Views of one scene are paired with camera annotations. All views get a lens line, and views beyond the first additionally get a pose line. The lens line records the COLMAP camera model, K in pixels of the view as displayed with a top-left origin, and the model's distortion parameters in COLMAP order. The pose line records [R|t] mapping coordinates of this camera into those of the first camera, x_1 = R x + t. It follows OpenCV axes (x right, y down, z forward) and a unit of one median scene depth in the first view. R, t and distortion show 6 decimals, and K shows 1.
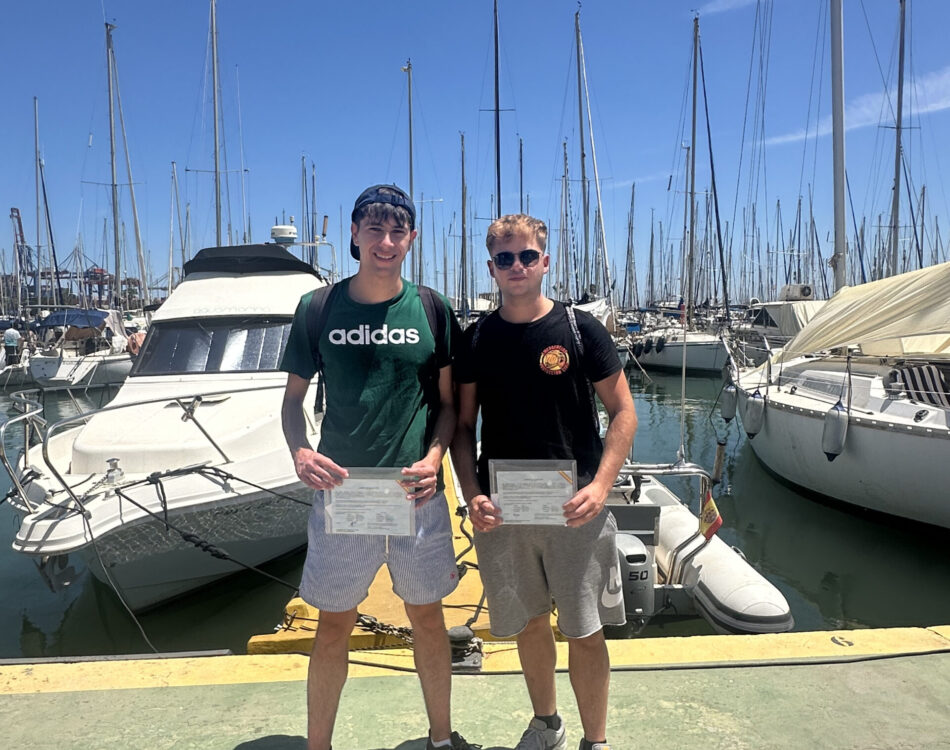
lens RADIAL K [[787.3, 0, 475.0], [0, 787.3, 375.0], [0, 0, 1]] dist [-0.000984, 0.003651]
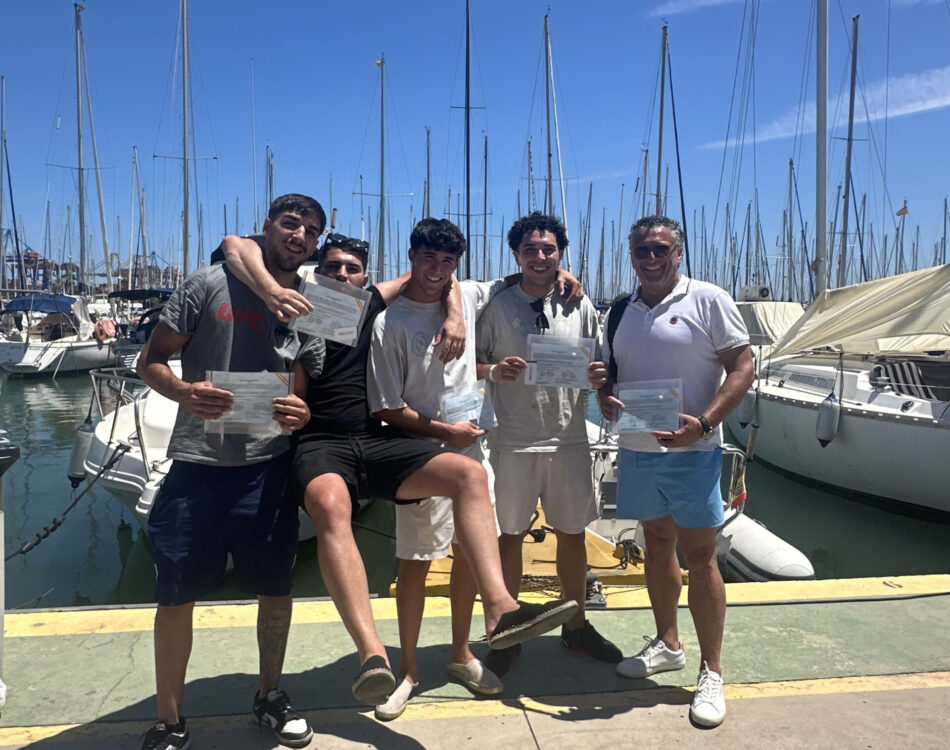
lens RADIAL K [[787.3, 0, 475.0], [0, 787.3, 375.0], [0, 0, 1]] dist [-0.000984, 0.003651]
pose [[0.997468, 0.015423, 0.069424, -0.109768], [-0.015897, 0.999854, 0.006275, 0.008837], [-0.069317, -0.007363, 0.997567, -0.065037]]
